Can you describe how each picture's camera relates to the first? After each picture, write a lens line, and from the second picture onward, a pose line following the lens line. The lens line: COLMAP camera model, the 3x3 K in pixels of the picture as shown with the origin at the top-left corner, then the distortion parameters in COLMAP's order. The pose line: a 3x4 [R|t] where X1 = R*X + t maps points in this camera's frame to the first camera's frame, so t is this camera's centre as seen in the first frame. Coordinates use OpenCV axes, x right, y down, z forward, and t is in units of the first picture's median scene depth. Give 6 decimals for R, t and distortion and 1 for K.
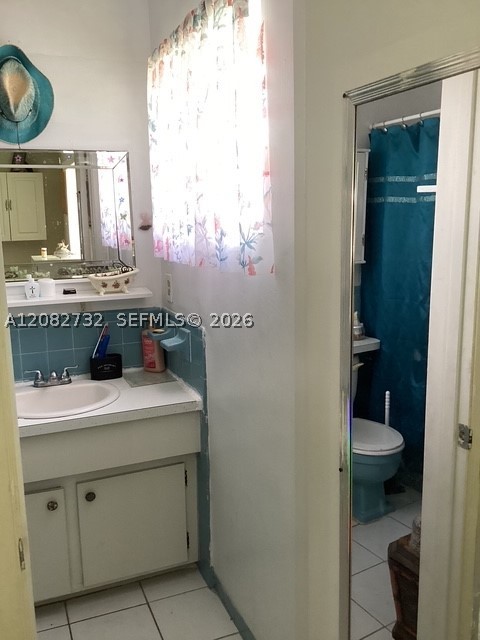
lens RADIAL K [[577.6, 0, 241.1], [0, 577.6, 319.7], [0, 0, 1]] dist [0.082042, -0.155347]
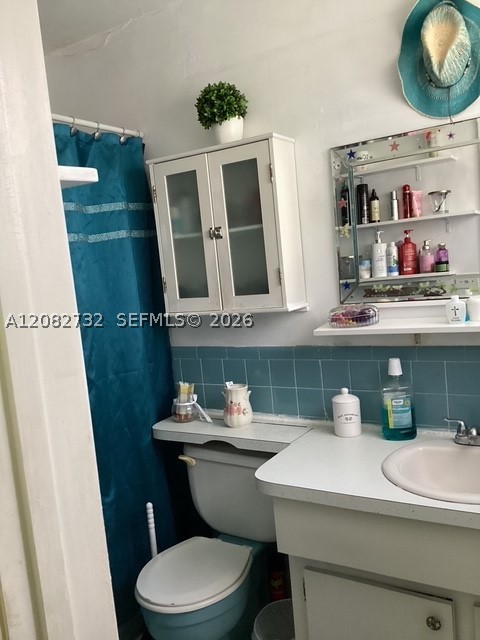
lens RADIAL K [[577.6, 0, 239.9], [0, 577.6, 320.5], [0, 0, 1]] dist [0.082042, -0.155347]
pose [[0.588193, 0.045499, -0.807440, 0.079008], [-0.059119, 0.998164, 0.013180, -0.034580], [0.806557, 0.039983, 0.589803, 0.365068]]
